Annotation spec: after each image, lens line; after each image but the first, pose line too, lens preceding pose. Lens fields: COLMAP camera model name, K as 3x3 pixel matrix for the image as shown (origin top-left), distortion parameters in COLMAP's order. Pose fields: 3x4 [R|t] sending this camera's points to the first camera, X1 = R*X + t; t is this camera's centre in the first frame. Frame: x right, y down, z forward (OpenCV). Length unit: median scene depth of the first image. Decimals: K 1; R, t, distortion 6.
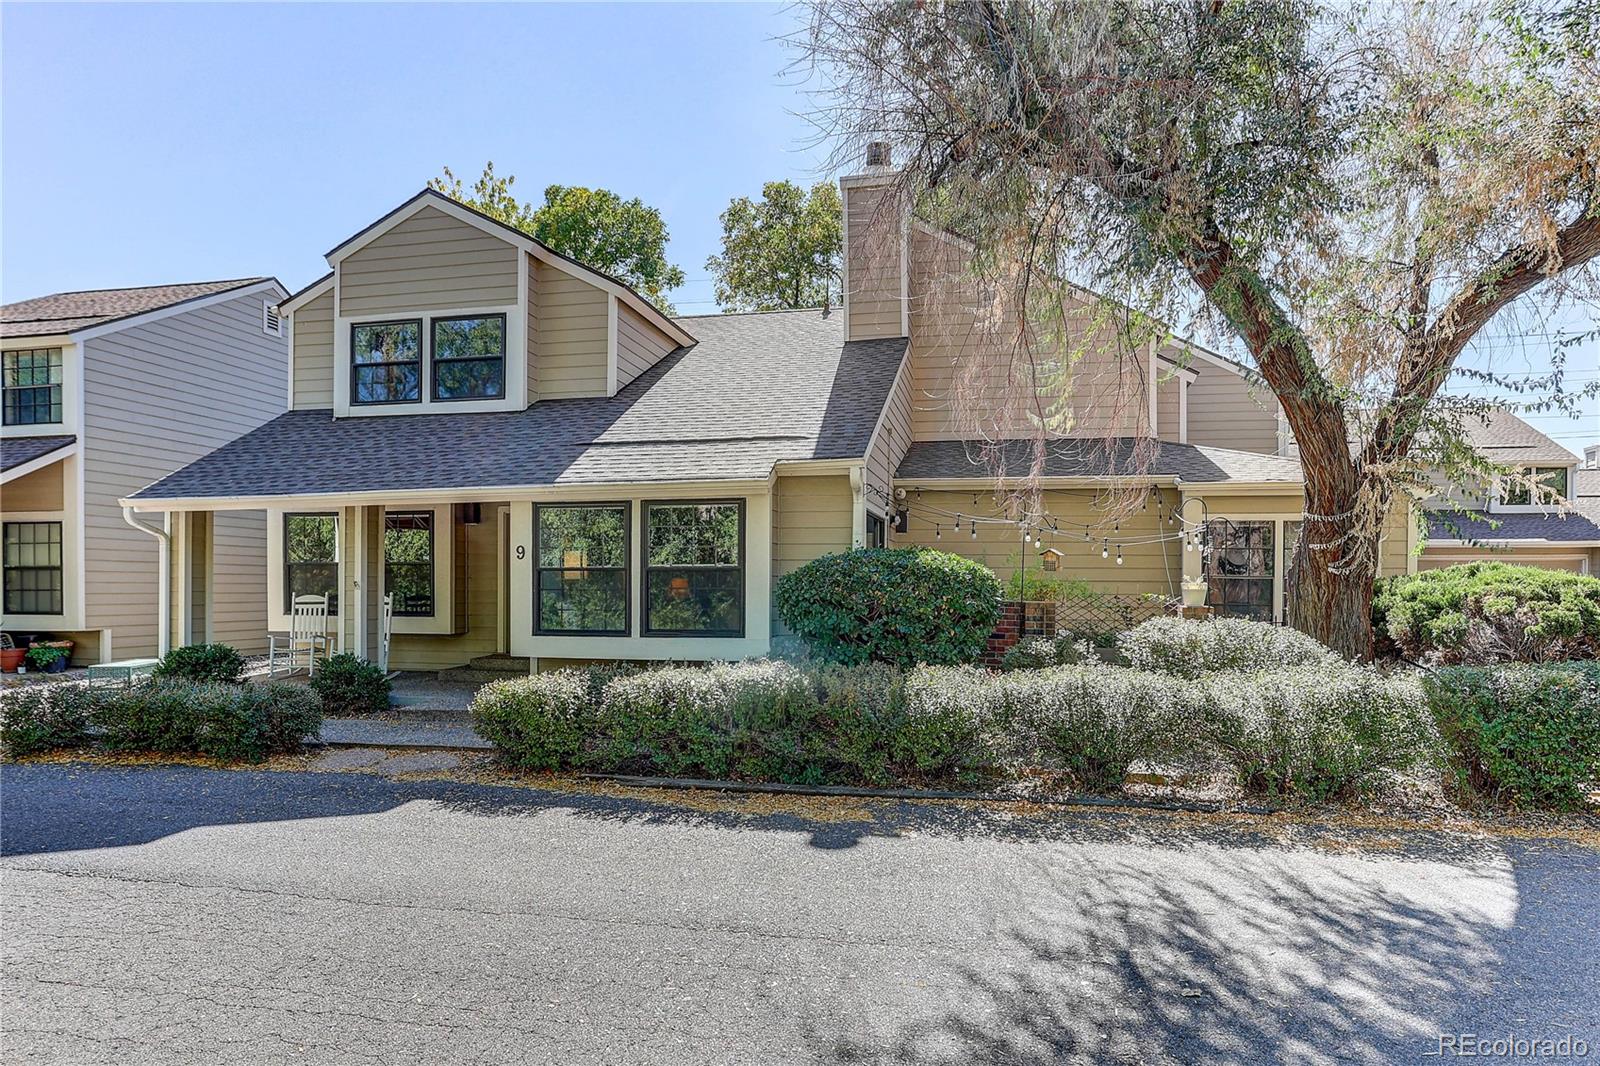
lens RADIAL K [[785.7, 0, 807.1], [0, 785.7, 519.9], [0, 0, 1]] dist [-0.050850, 0.027706]
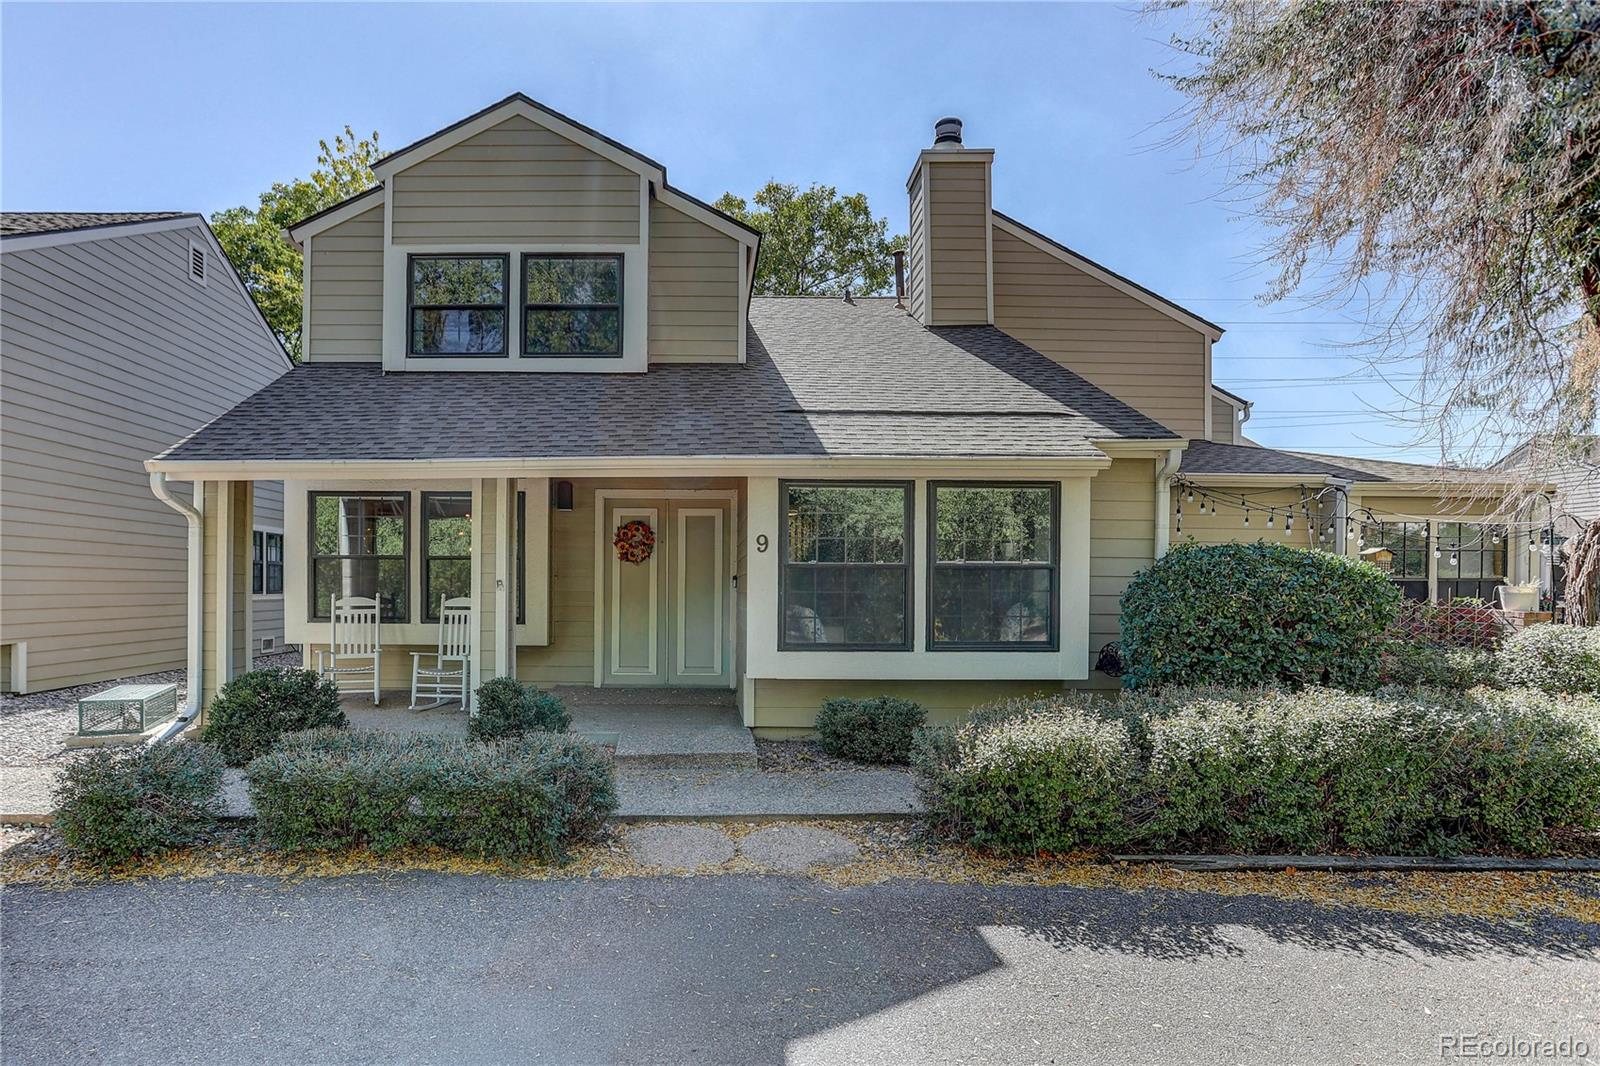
lens RADIAL K [[744.6, 0, 754.5], [0, 744.6, 524.3], [0, 0, 1]] dist [-0.043838, 0.023286]
pose [[0.986996, 0.017474, 0.159795, -0.370837], [-0.017548, 0.999846, -0.000946, 0.017989], [-0.159787, -0.001870, 0.987150, 0.208086]]
